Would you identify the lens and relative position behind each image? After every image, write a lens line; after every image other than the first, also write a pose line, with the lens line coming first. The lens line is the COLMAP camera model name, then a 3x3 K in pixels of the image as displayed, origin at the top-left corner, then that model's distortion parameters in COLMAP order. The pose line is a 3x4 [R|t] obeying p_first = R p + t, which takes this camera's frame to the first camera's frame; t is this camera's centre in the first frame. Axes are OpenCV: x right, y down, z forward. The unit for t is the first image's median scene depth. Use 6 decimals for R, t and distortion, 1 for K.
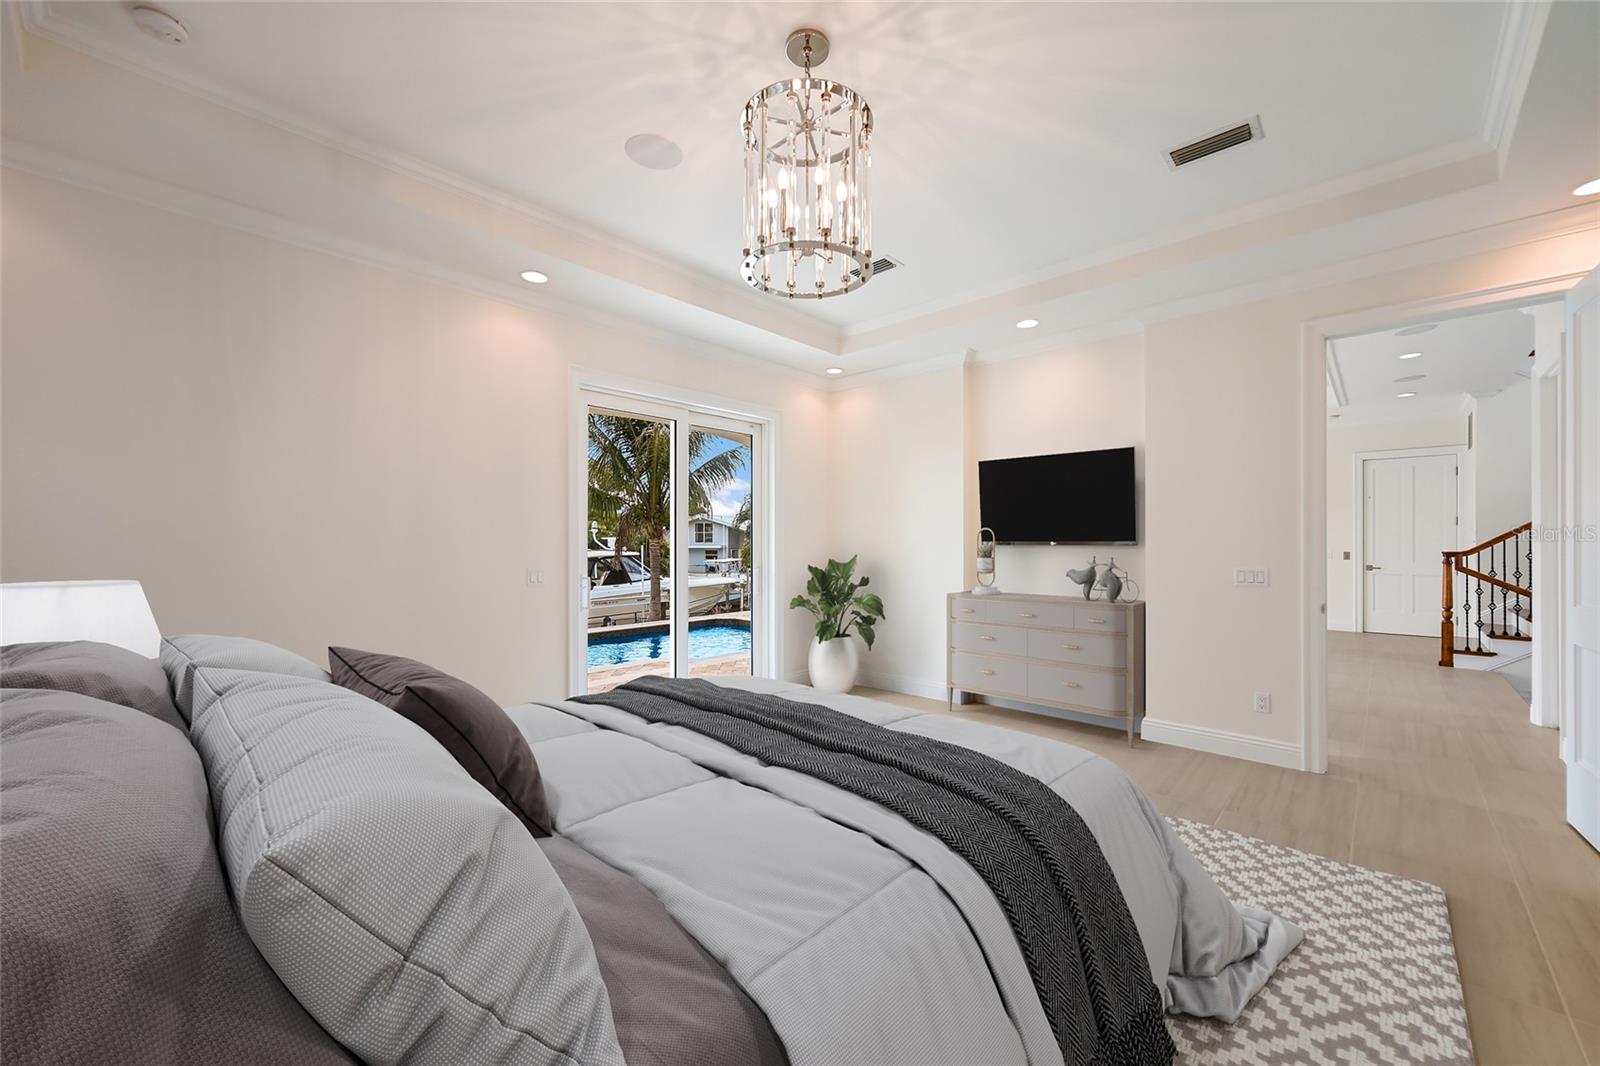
lens RADIAL K [[627.6, 0, 805.6], [0, 627.6, 528.1], [0, 0, 1]] dist [-0.000093, 0.000418]
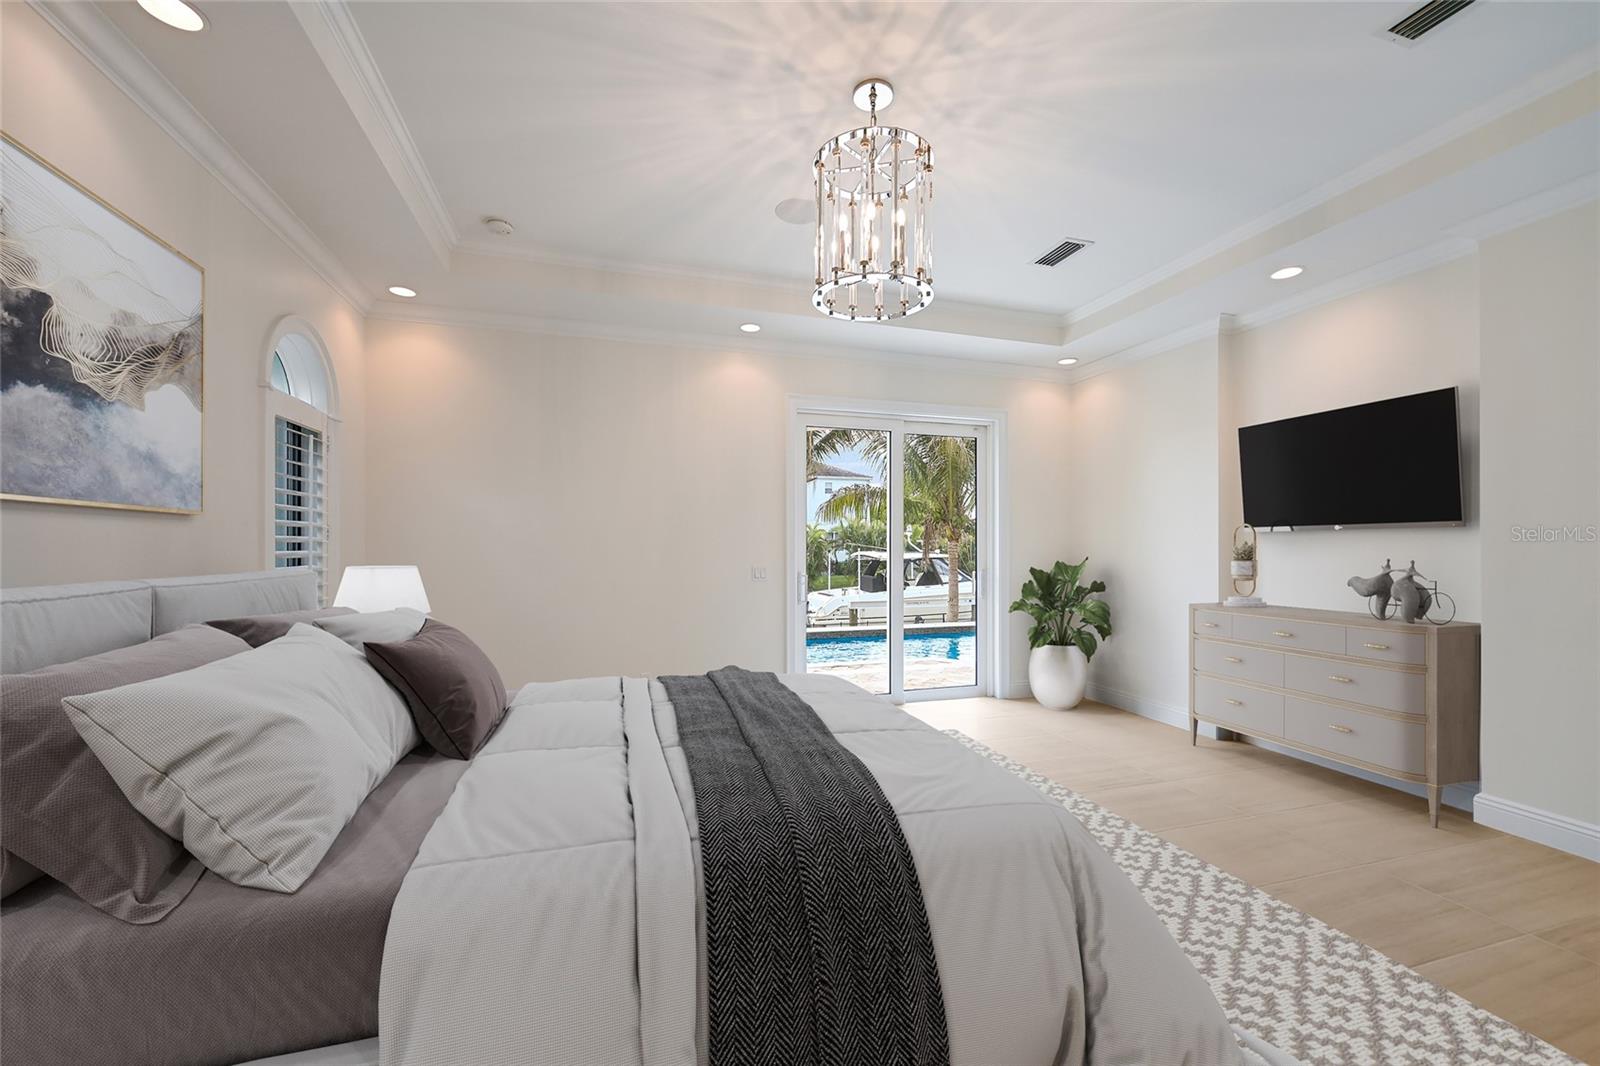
lens RADIAL K [[614.3, 0, 800.8], [0, 614.3, 488.7], [0, 0, 1]] dist [-0.016633, 0.000147]
pose [[0.876272, -0.055138, -0.478651, 0.172537], [0.022625, 0.997043, -0.073435, -0.002121], [0.481285, 0.053520, 0.874929, 0.022128]]
